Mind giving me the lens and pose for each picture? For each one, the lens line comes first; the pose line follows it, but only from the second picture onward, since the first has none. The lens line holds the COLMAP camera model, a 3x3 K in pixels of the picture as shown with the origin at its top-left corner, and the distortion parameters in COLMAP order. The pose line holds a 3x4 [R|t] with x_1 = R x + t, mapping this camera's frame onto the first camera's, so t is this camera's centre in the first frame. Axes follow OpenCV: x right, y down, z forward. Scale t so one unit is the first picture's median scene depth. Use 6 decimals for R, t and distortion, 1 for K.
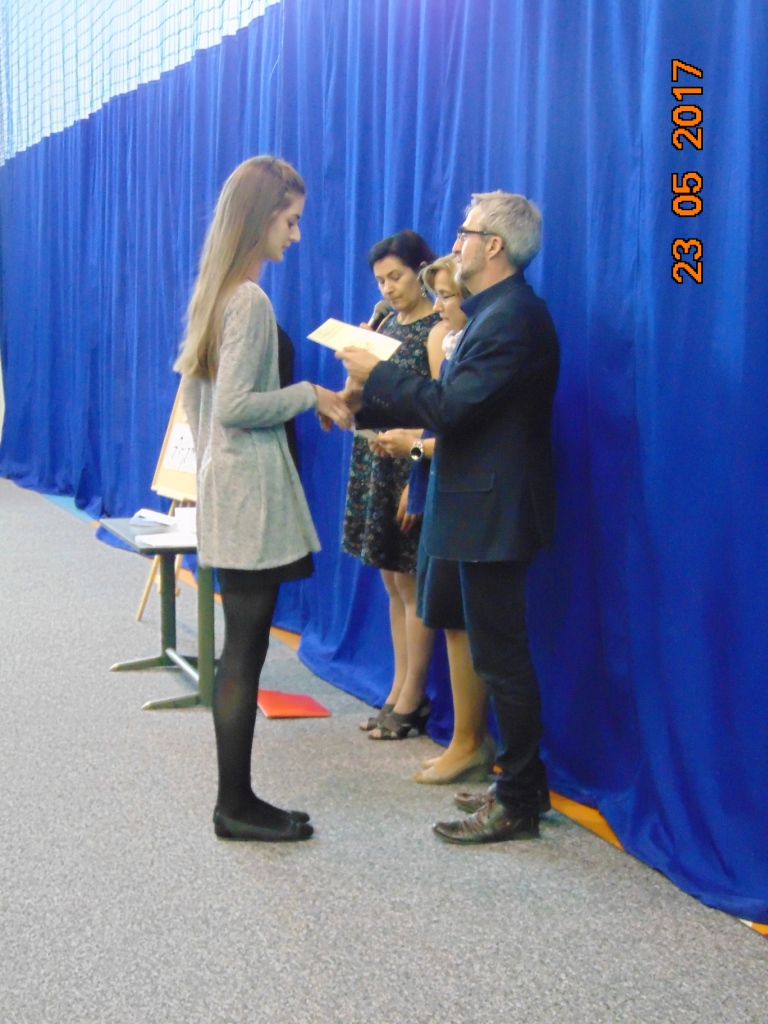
lens RADIAL K [[1819.1, 0, 366.1], [0, 1819.1, 514.2], [0, 0, 1]] dist [0.055563, 0.000000]
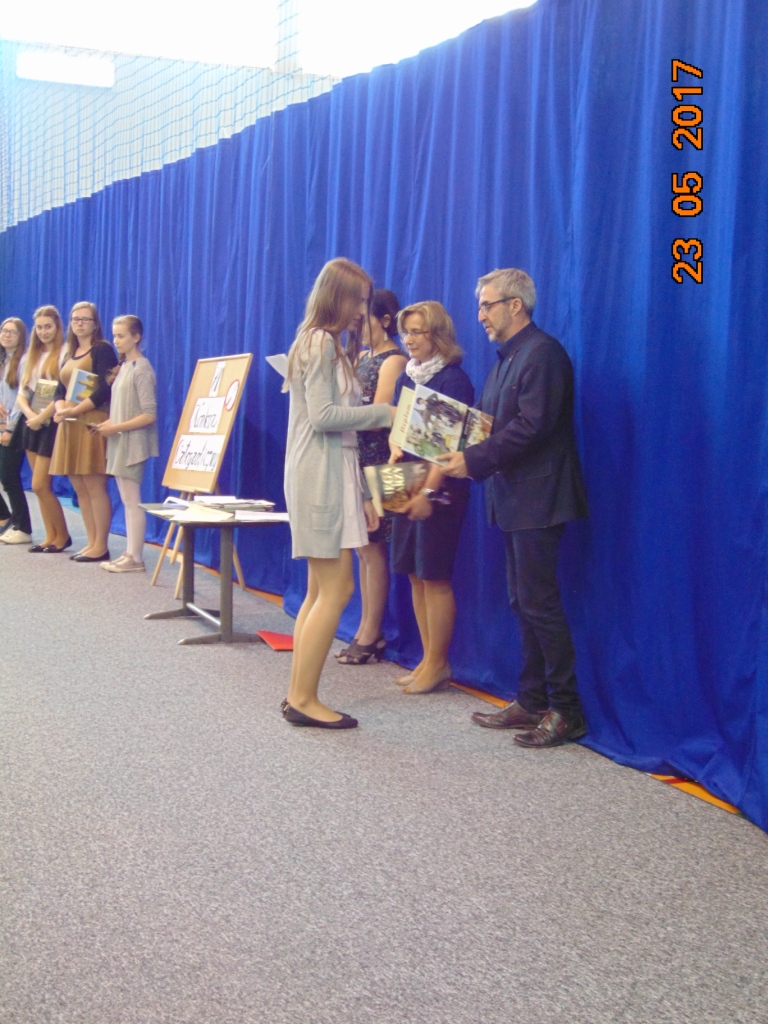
lens RADIAL K [[1505.5, 0, 380.5], [0, 1505.5, 513.0], [0, 0, 1]] dist [-0.011959, 0.000000]
pose [[0.996952, 0.012209, 0.077057, -0.090688], [-0.011553, 0.999893, -0.008962, 0.028168], [-0.077158, 0.008044, 0.996986, -0.161936]]
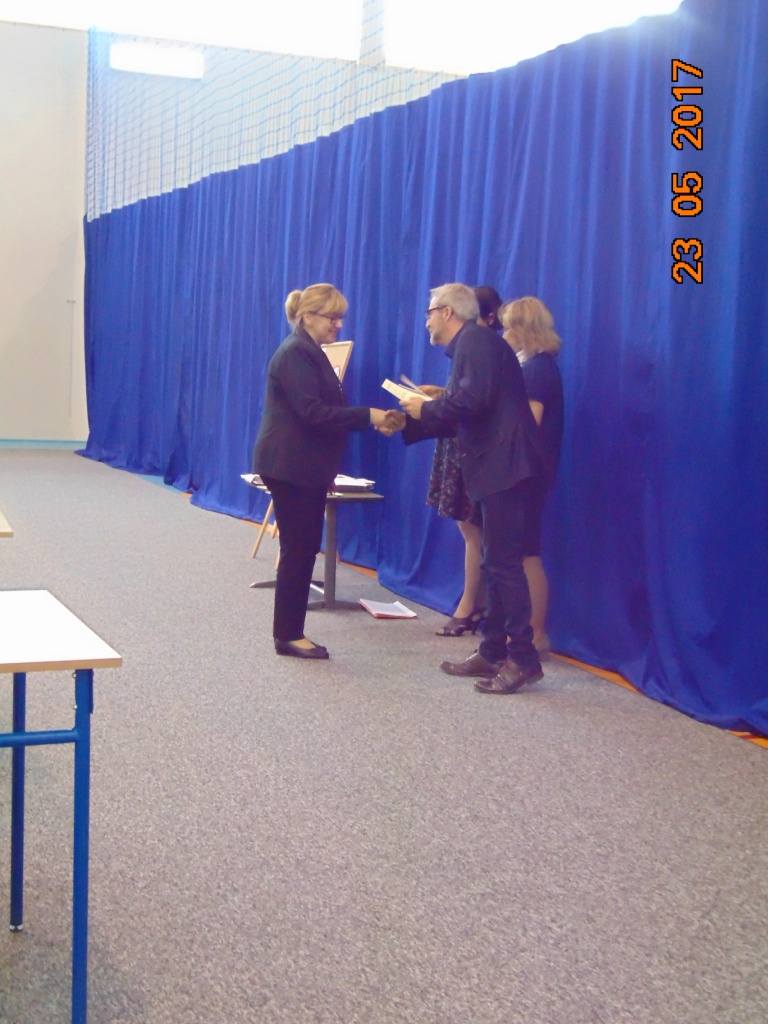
lens RADIAL K [[1505.5, 0, 374.4], [0, 1505.5, 514.3], [0, 0, 1]] dist [-0.011959, 0.000000]
pose [[0.999036, 0.030777, 0.031311, -0.135646], [-0.030854, 0.999522, 0.002001, 0.039375], [-0.031234, -0.002965, 0.999508, -0.283511]]
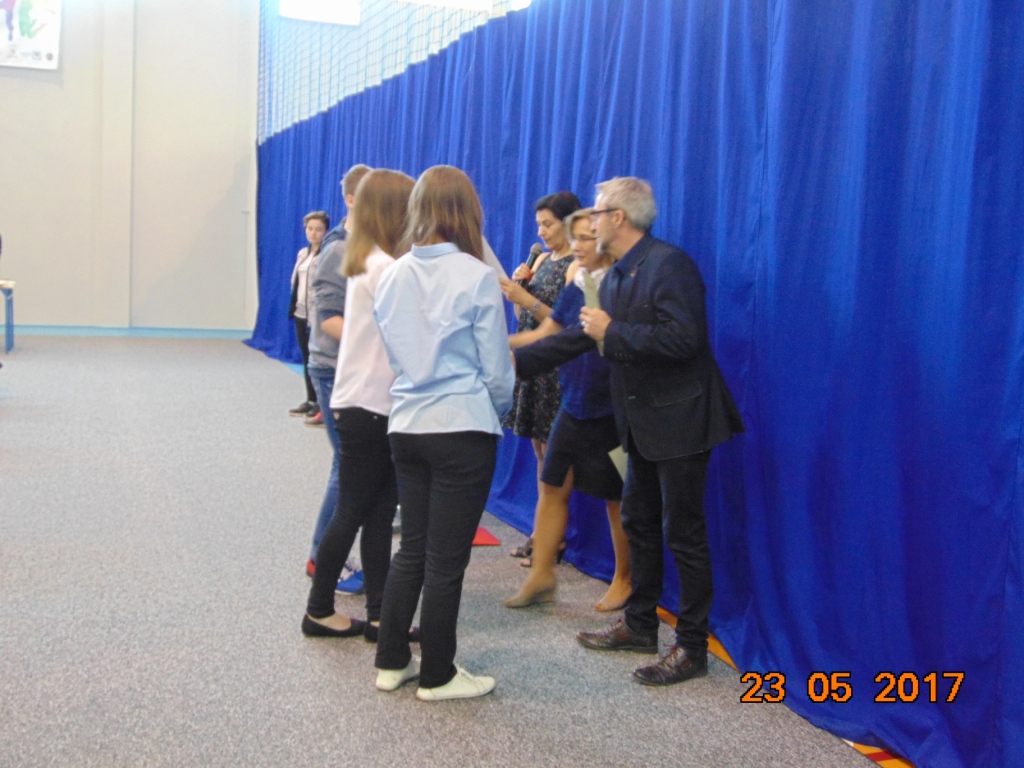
lens RADIAL K [[1159.9, 0, 516.8], [0, 1159.9, 380.0], [0, 0, 1]] dist [-0.014367, 0.000000]
pose [[0.998815, 0.038180, 0.030181, -0.056265], [-0.038289, 0.999262, 0.003027, -0.023850], [-0.030043, -0.004179, 0.999540, 0.181038]]
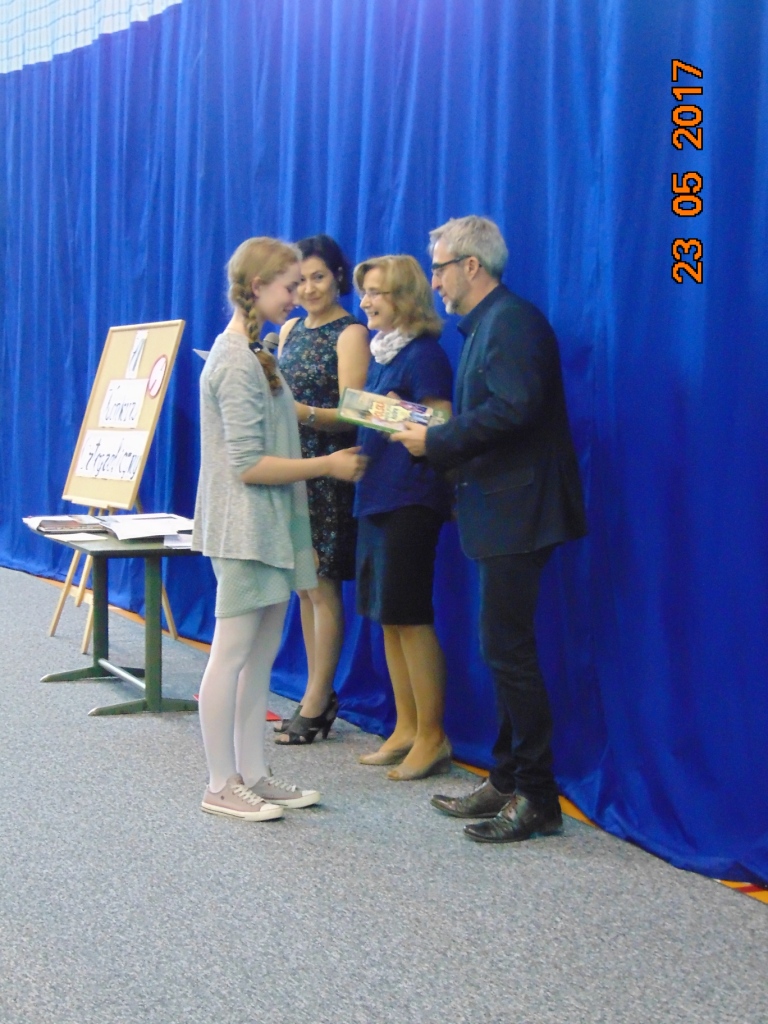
lens RADIAL K [[2117.3, 0, 376.9], [0, 2117.3, 521.0], [0, 0, 1]] dist [0.127727, 0.000000]
pose [[0.996507, 0.001803, 0.083484, -0.093561], [-0.000745, 0.999919, -0.012703, 0.023997], [-0.083501, 0.012596, 0.996428, -0.238252]]
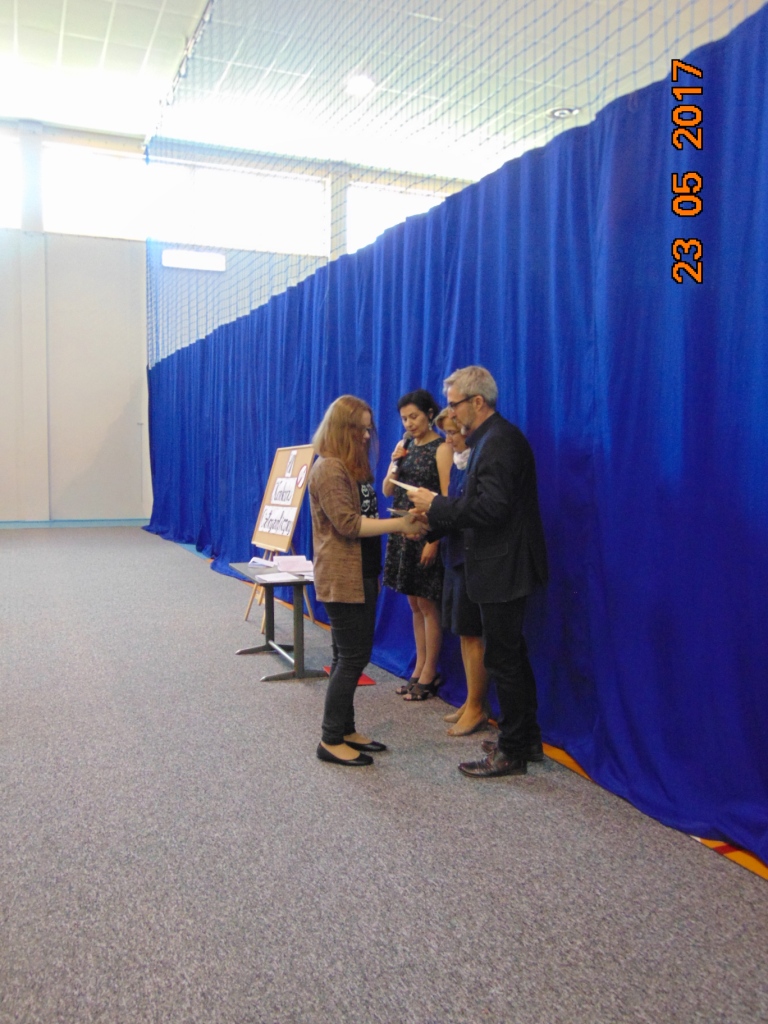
lens RADIAL K [[919.9, 0, 384.3], [0, 919.9, 522.4], [0, 0, 1]] dist [-0.059362, 0.095820]
pose [[0.998158, -0.006404, 0.060337, -0.088744], [0.007992, 0.999627, -0.026126, -0.020094], [-0.060147, 0.026560, 0.997836, 0.237149]]
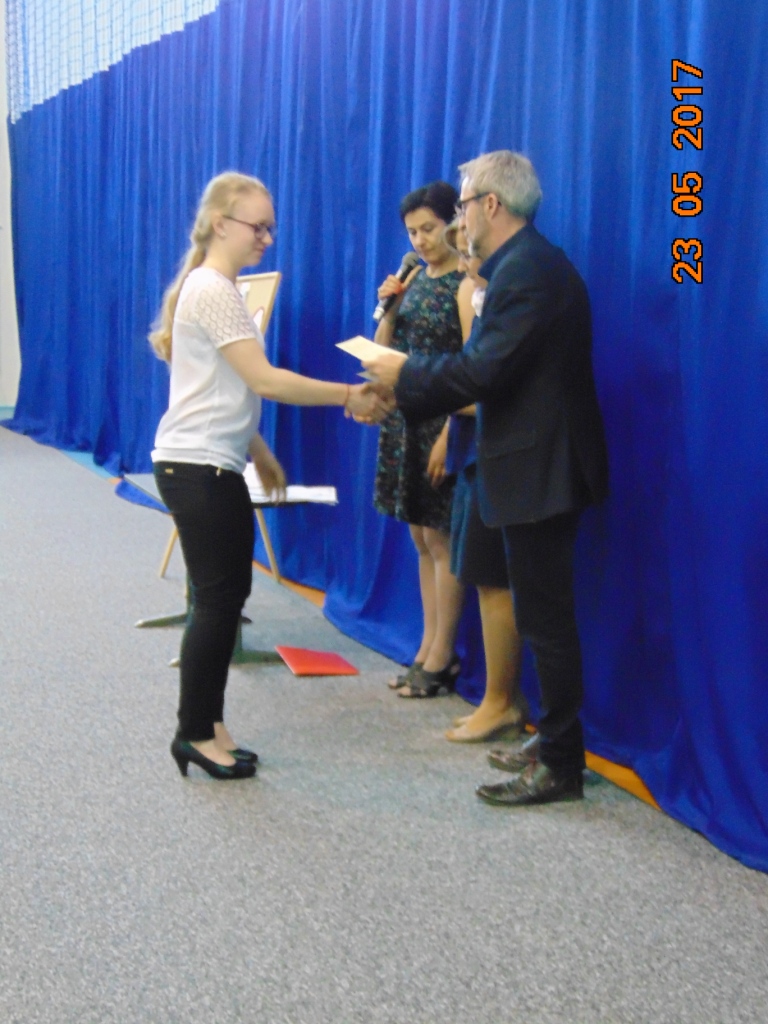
lens RADIAL K [[1819.1, 0, 372.5], [0, 1819.1, 516.5], [0, 0, 1]] dist [0.055563, 0.000000]
pose [[0.999984, 0.004868, -0.003032, -0.013857], [-0.004794, 0.999701, 0.023992, 0.001821], [0.003147, -0.023977, 0.999708, 0.014692]]
